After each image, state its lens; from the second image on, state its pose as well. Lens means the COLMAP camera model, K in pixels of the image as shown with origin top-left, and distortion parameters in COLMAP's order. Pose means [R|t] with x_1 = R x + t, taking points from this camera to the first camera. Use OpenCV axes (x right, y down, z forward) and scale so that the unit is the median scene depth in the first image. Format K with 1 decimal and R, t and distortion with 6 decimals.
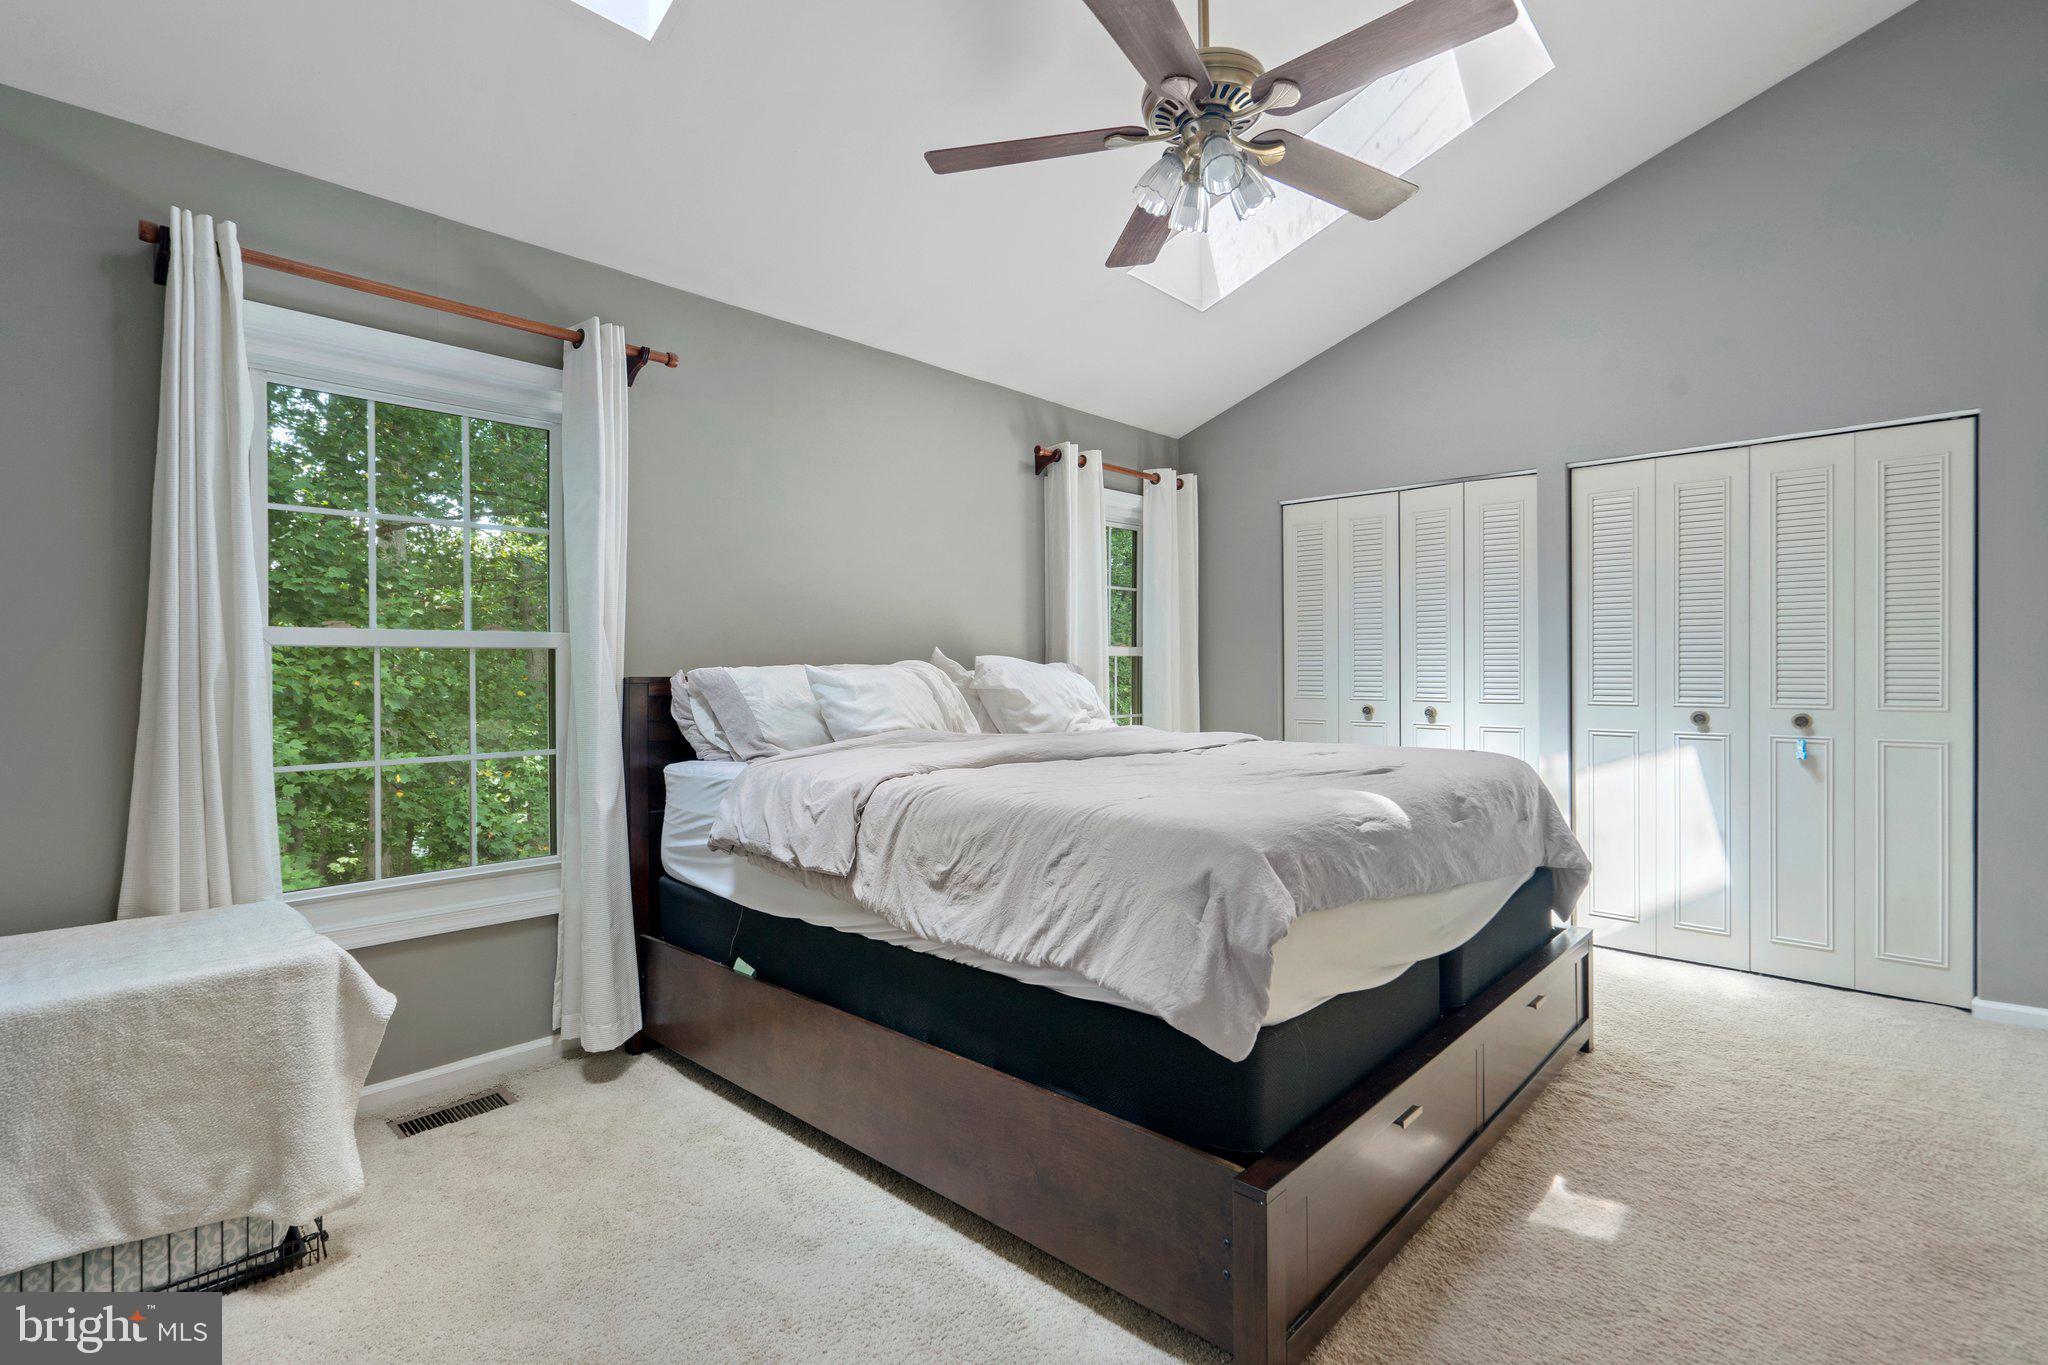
lens RADIAL K [[953.6, 0, 1024.0], [0, 953.6, 682.5], [0, 0, 1]] dist [-0.001360, 0.000022]
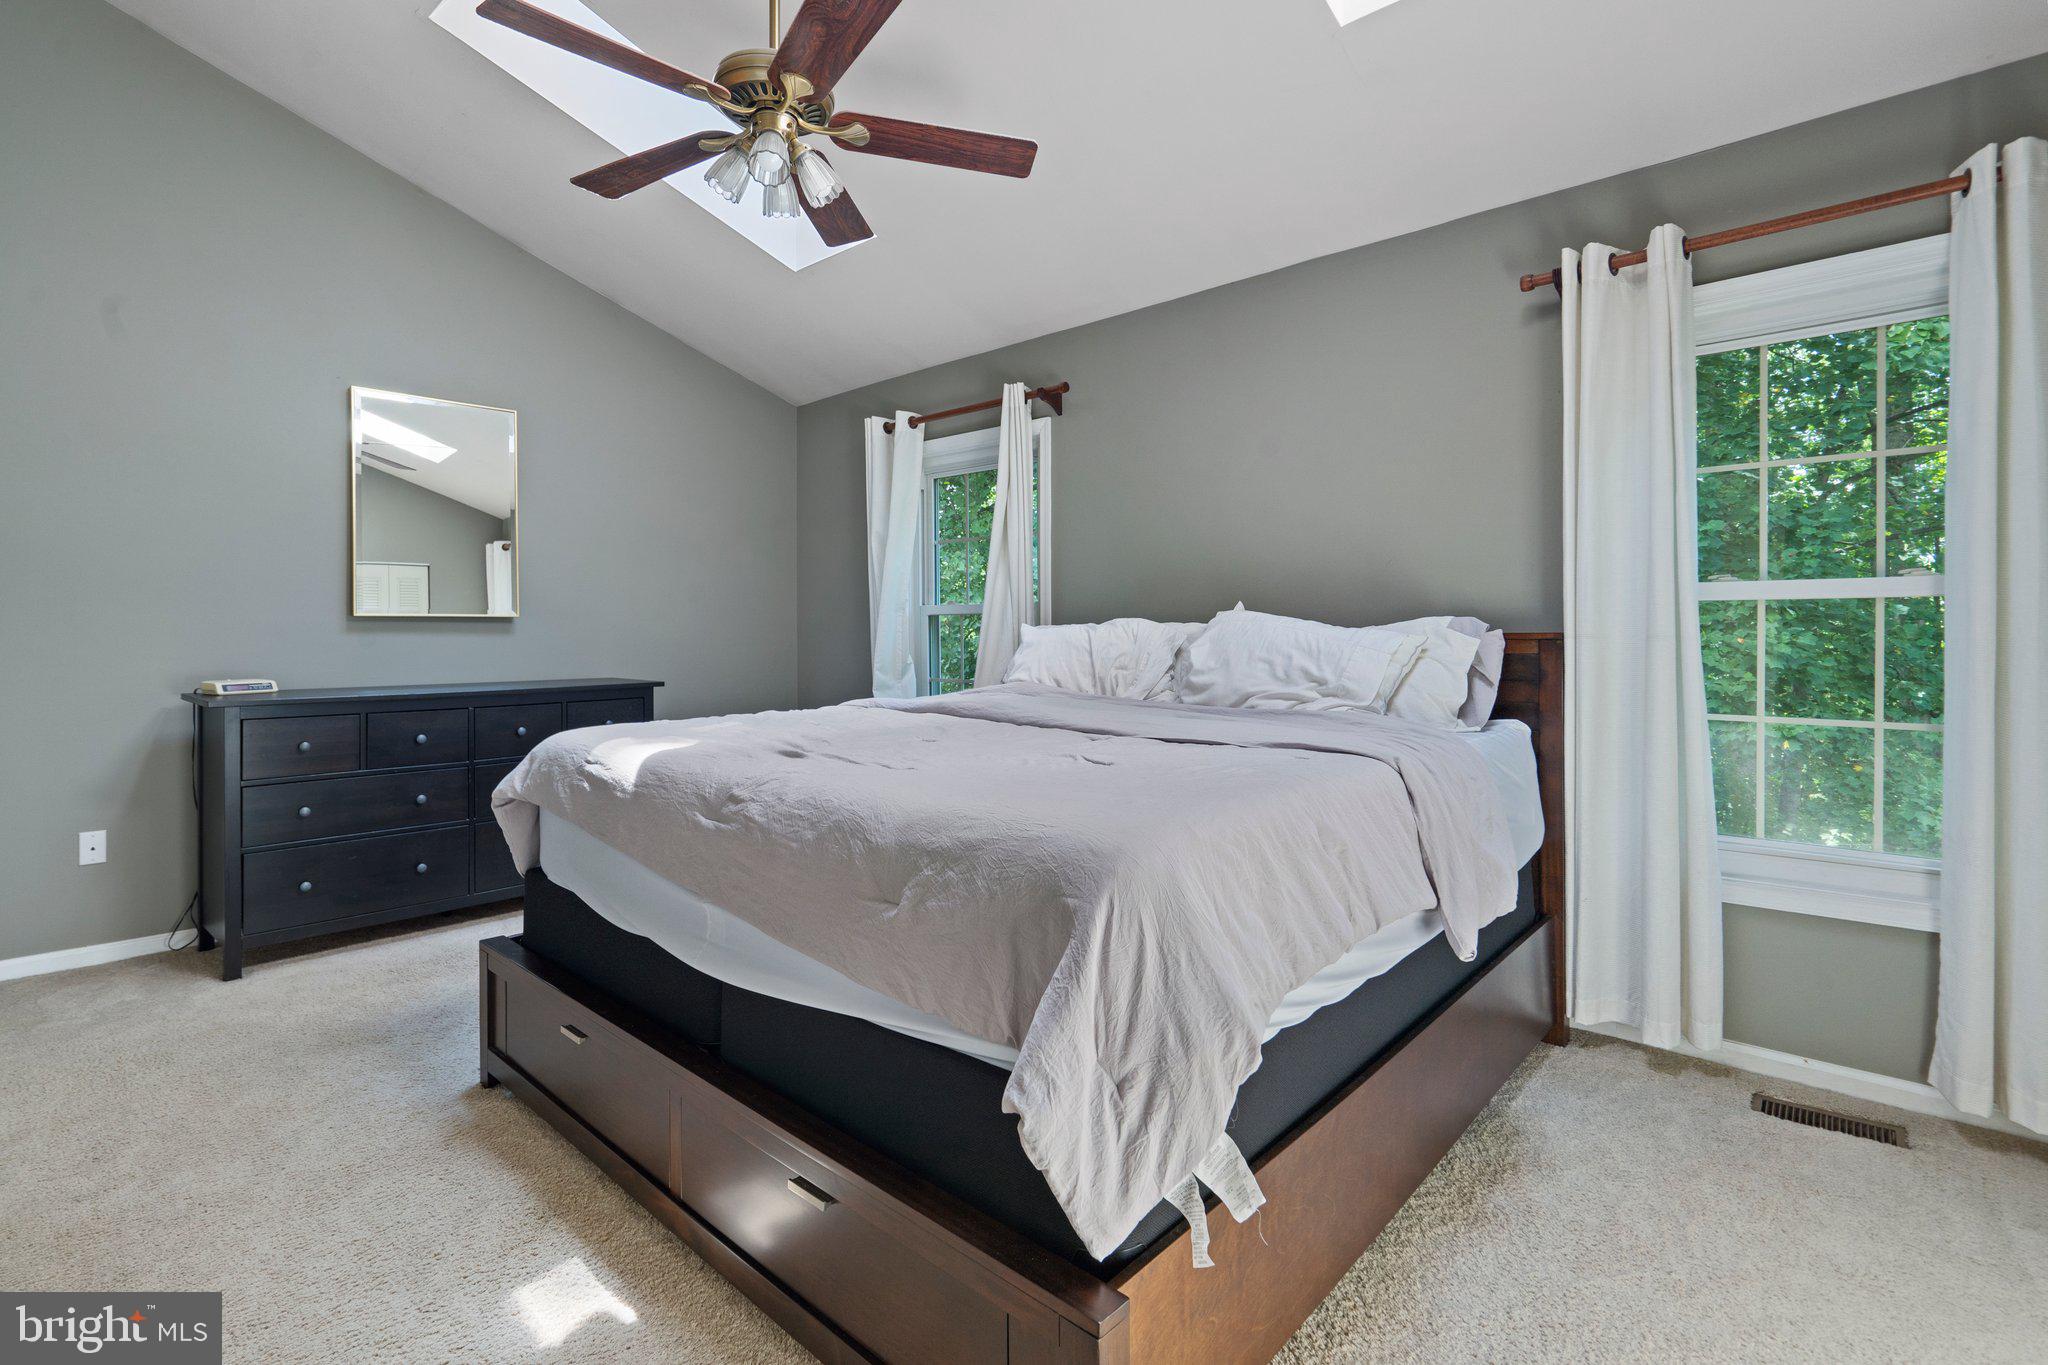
lens RADIAL K [[997.9, 0, 1023.4], [0, 997.9, 621.3], [0, 0, 1]] dist [-0.052468, -0.000321]
pose [[0.000817, -0.006863, -0.999976, 0.630108], [-0.010251, 0.999924, -0.006871, -0.006935], [0.999947, 0.010257, 0.000746, 0.624937]]
